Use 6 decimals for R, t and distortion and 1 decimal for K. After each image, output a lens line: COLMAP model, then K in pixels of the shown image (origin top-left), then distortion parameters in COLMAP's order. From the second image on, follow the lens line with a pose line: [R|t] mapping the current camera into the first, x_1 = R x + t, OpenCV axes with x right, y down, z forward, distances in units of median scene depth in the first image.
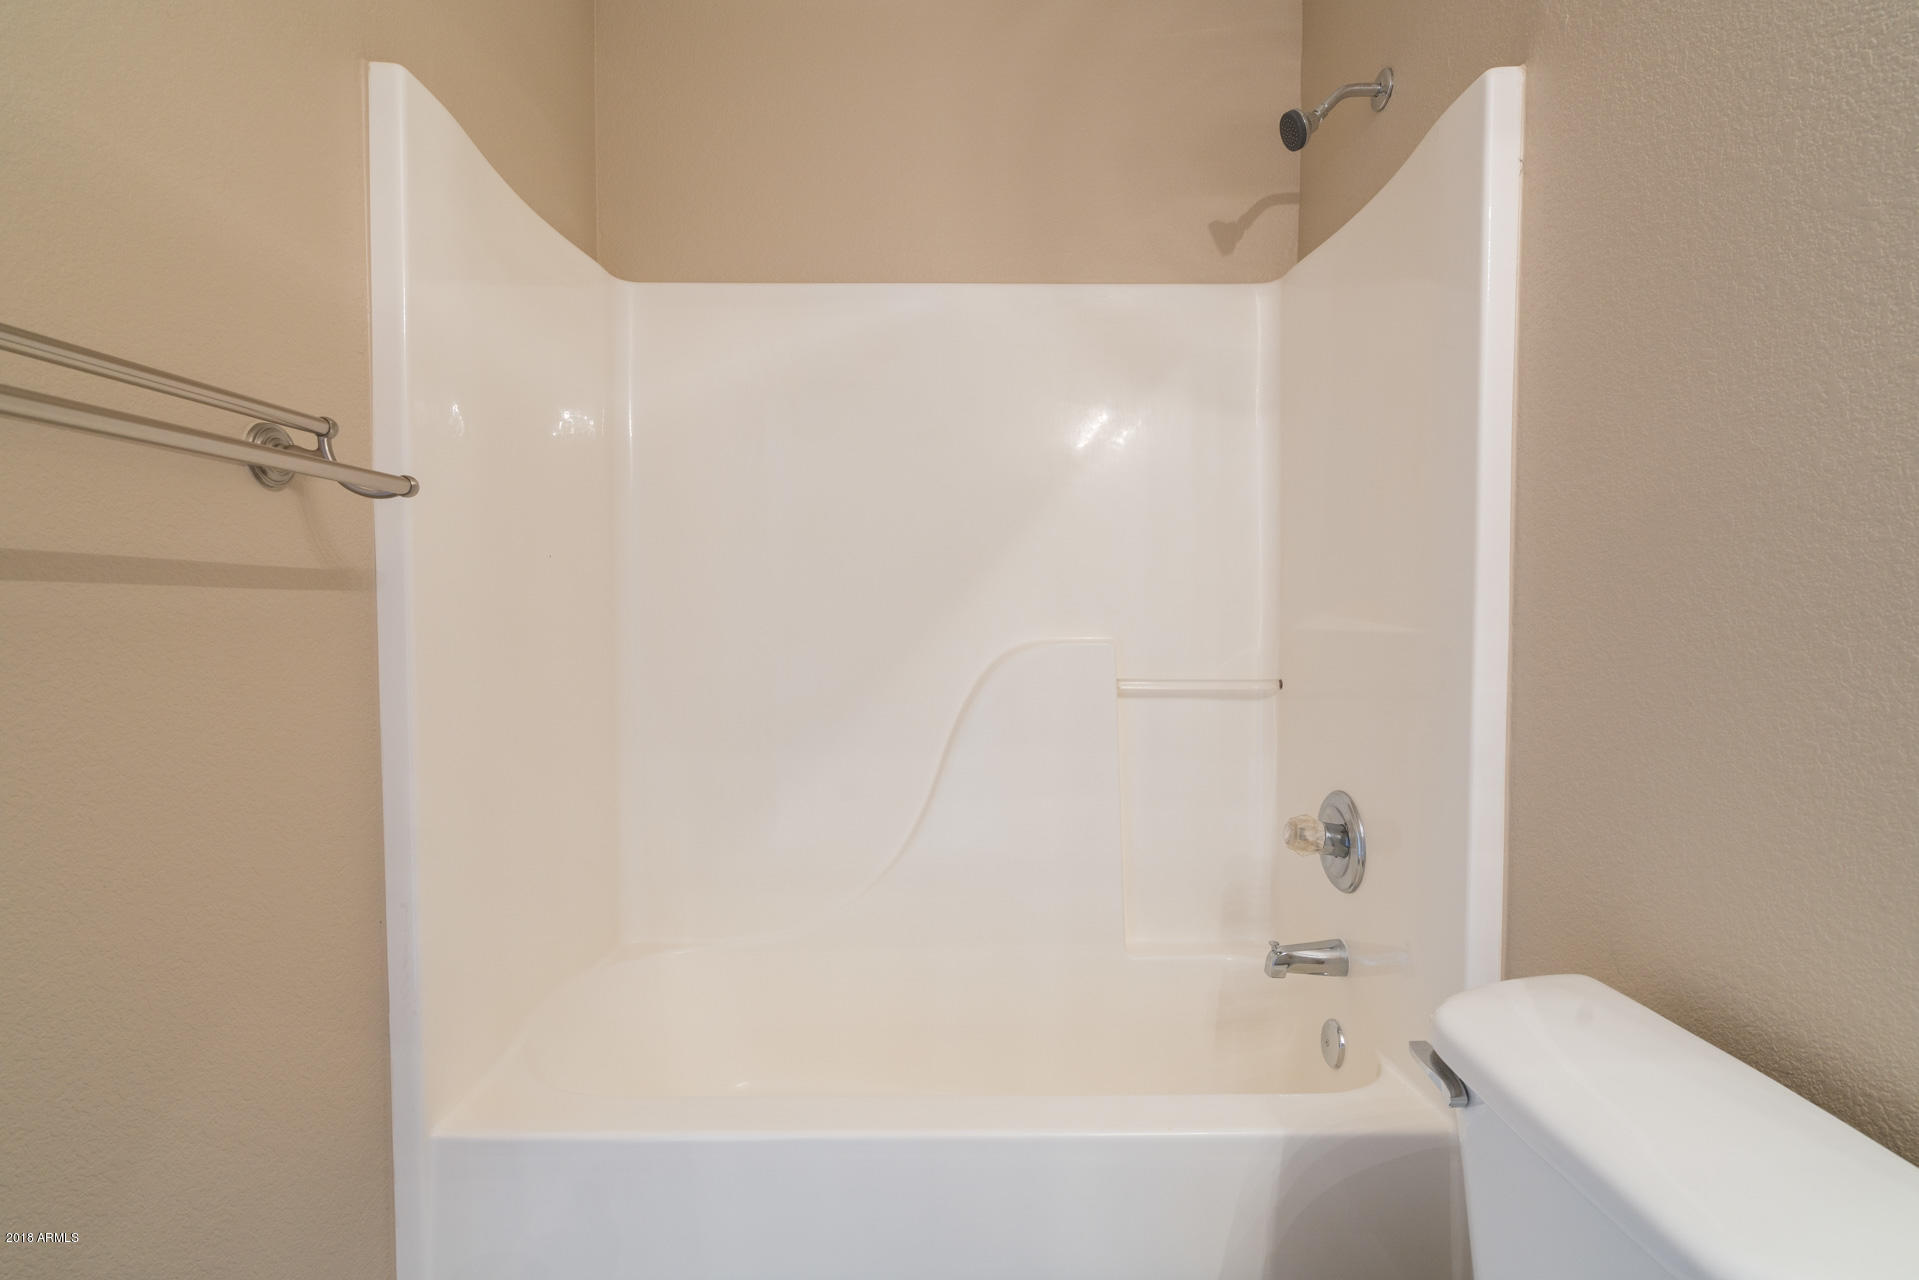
lens RADIAL K [[888.7, 0, 964.4], [0, 888.7, 649.0], [0, 0, 1]] dist [0.003231, 0.000437]
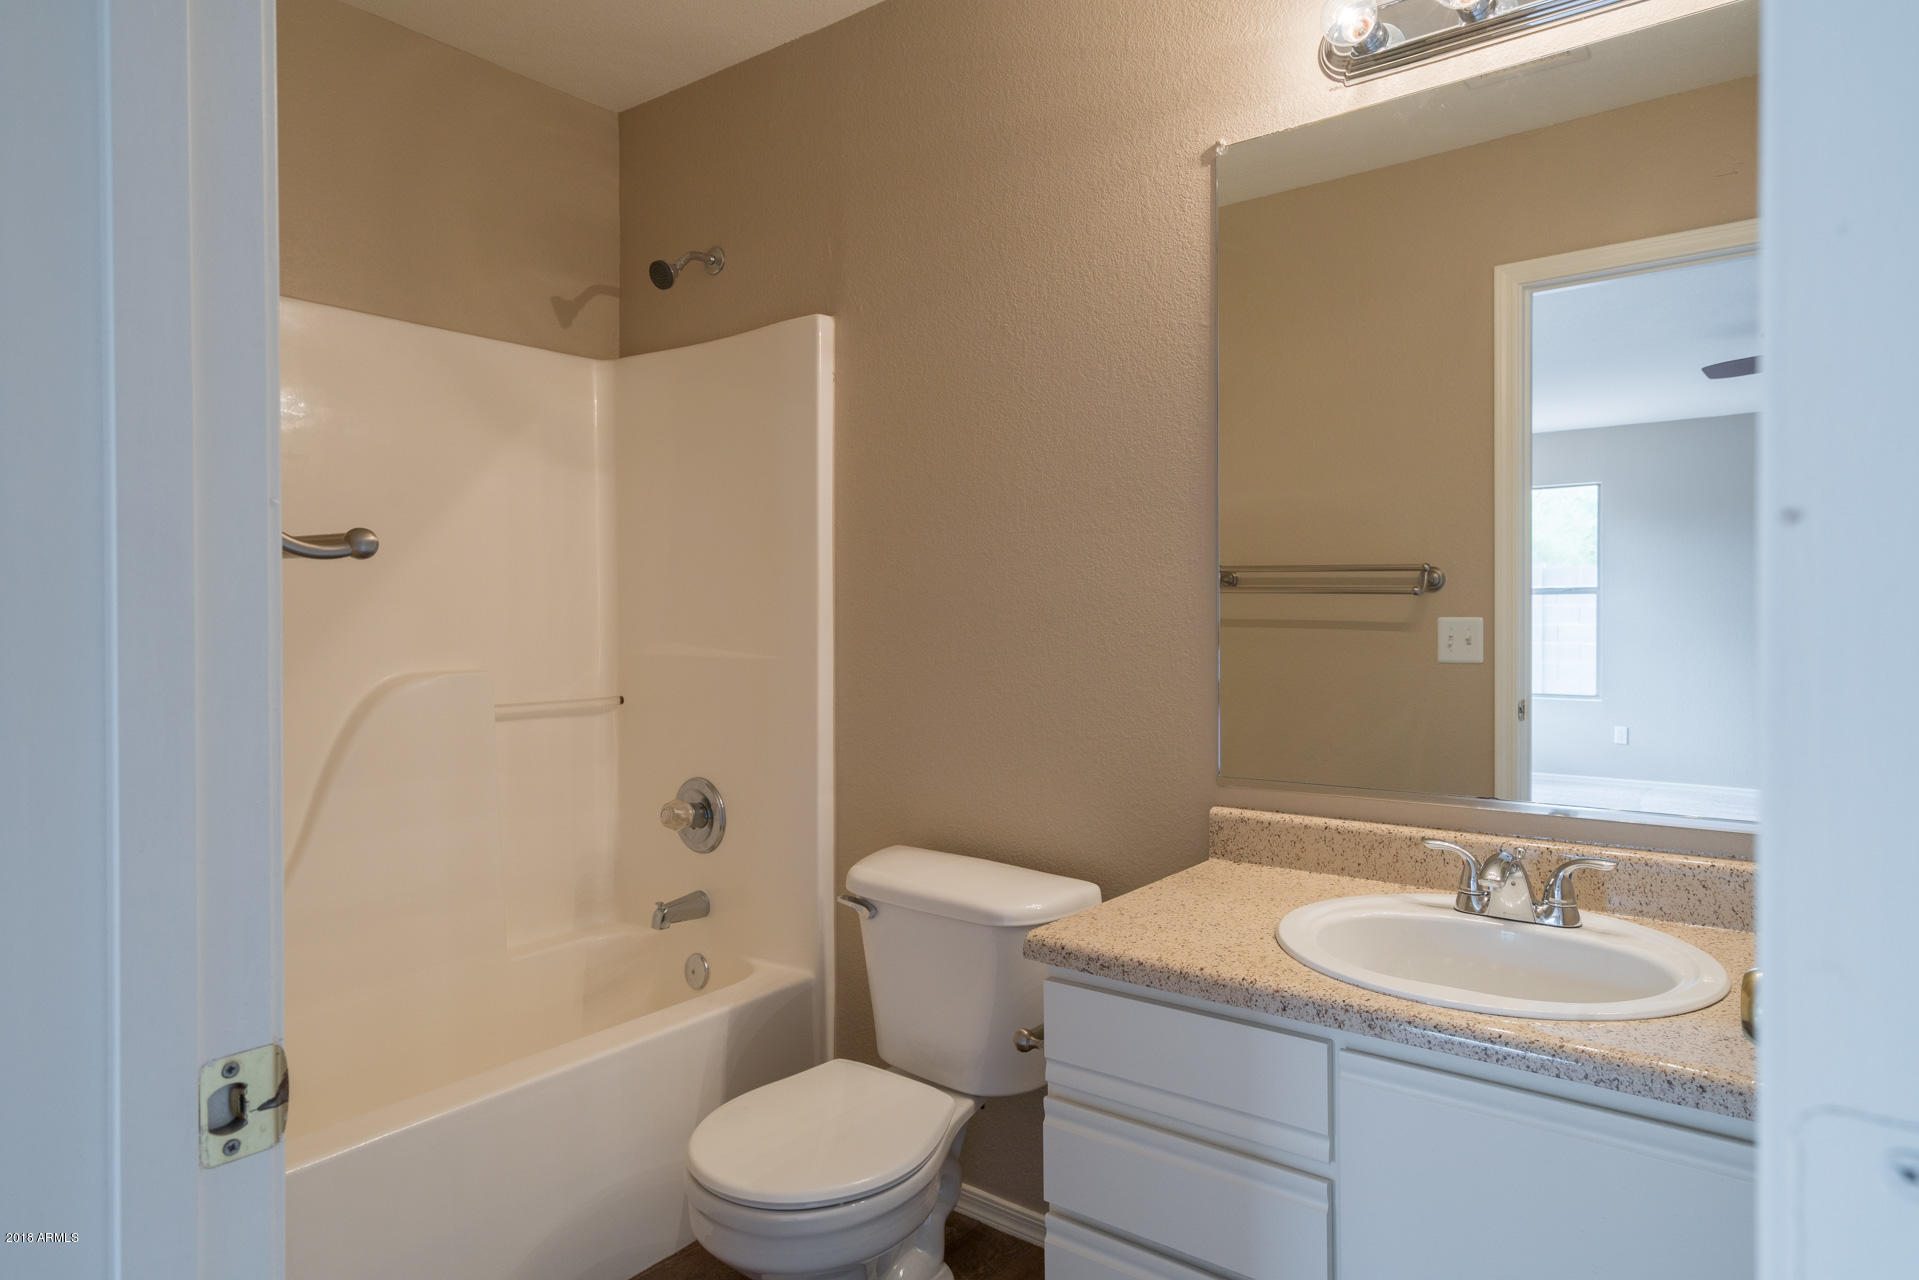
lens RADIAL K [[1123.4, 0, 959.5], [0, 1123.4, 640.0], [0, 0, 1]] dist [-0.000343, -0.000045]
pose [[0.613310, -0.019879, 0.789592, -0.651429], [0.026310, 0.999643, 0.004730, -0.042712], [-0.789404, 0.017873, 0.613614, -0.333315]]
